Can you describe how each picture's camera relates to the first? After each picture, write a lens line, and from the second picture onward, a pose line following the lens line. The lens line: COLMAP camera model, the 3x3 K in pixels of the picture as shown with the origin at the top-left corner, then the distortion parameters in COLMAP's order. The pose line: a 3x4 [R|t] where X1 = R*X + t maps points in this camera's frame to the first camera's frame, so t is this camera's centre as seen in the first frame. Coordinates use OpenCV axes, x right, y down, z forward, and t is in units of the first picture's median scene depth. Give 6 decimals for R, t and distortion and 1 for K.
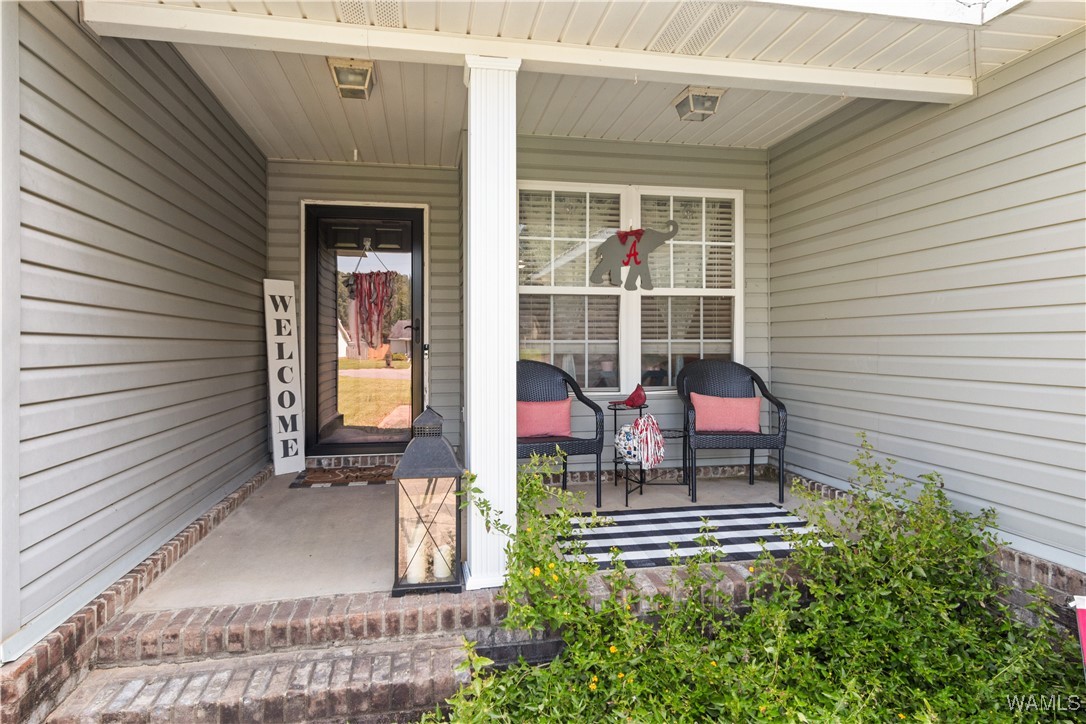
lens RADIAL K [[592.2, 0, 539.1], [0, 592.2, 340.5], [0, 0, 1]] dist [0.002646, 0.001202]
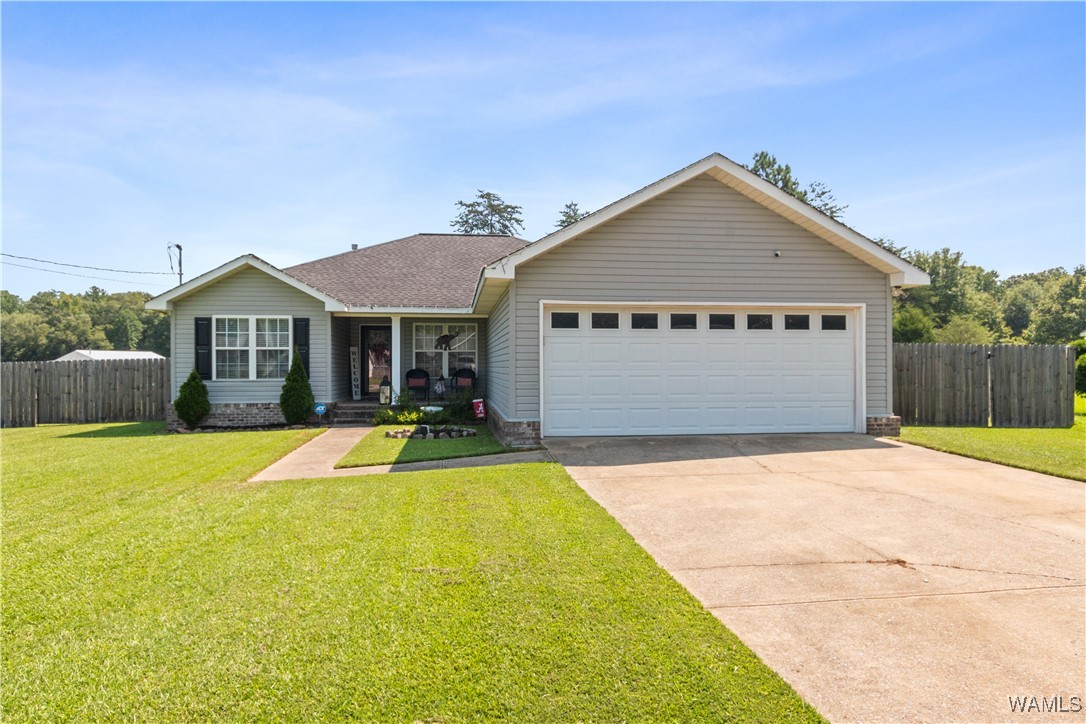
lens RADIAL K [[669.7, 0, 543.0], [0, 669.7, 362.0], [0, 0, 1]] dist [0.003586, 0.001930]
pose [[0.997914, 0.001601, -0.064537, 1.057317], [-0.001396, 0.999994, 0.003219, -0.026998], [0.064542, -0.003122, 0.997910, -3.249064]]
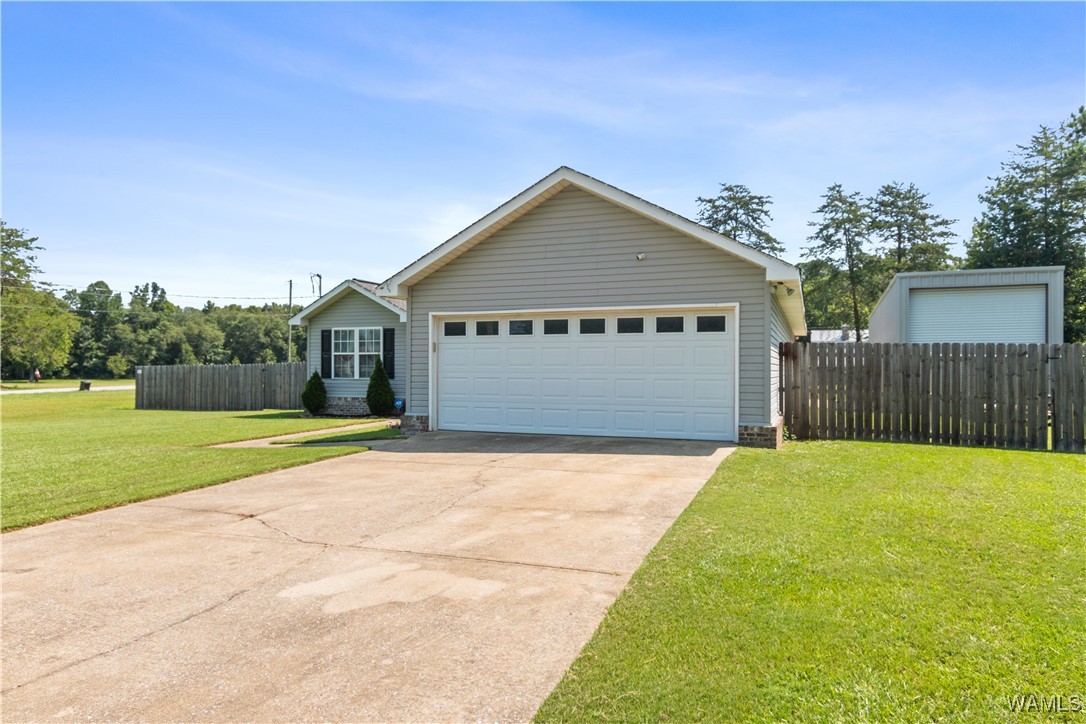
lens RADIAL K [[701.3, 0, 543.0], [0, 701.3, 362.0], [0, 0, 1]] dist [-0.001893, -0.000735]
pose [[0.845977, 0.001419, -0.533217, 2.877479], [-0.000815, 0.999999, 0.001369, -0.037358], [0.533218, -0.000723, 0.845977, -3.081476]]
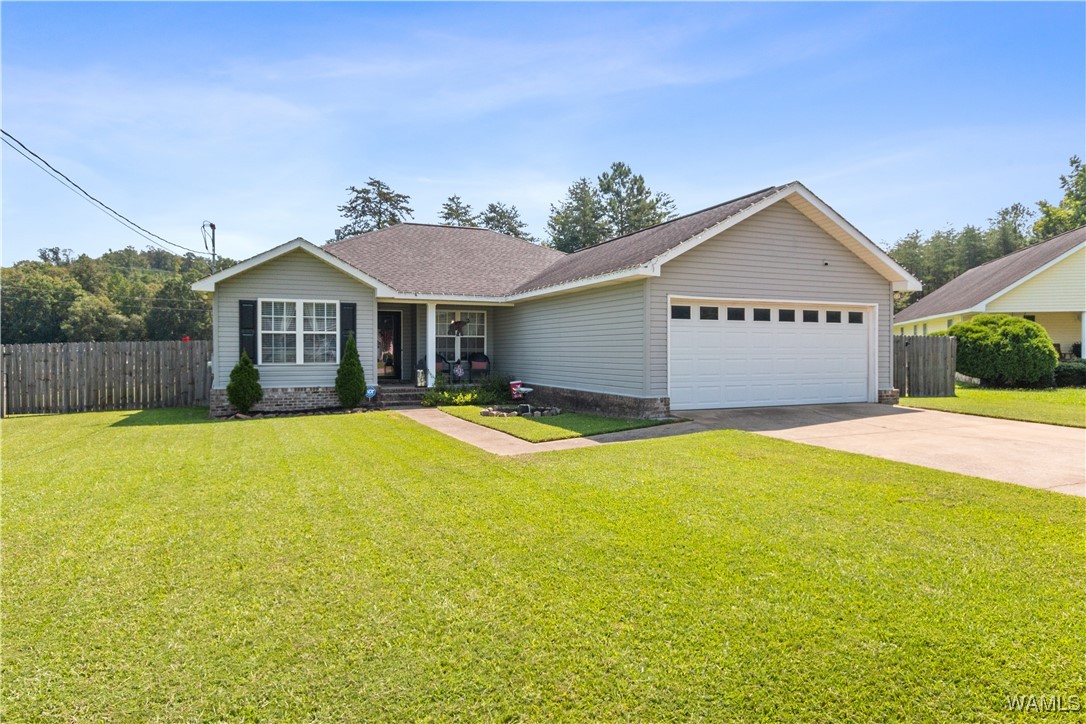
lens RADIAL K [[637.8, 0, 542.3], [0, 637.8, 350.6], [0, 0, 1]] dist [-0.000200, -0.000336]
pose [[0.976607, 0.004053, 0.214994, -0.217780], [-0.005861, 0.999953, 0.007772, -0.023301], [-0.214952, -0.008850, 0.976584, -3.372578]]
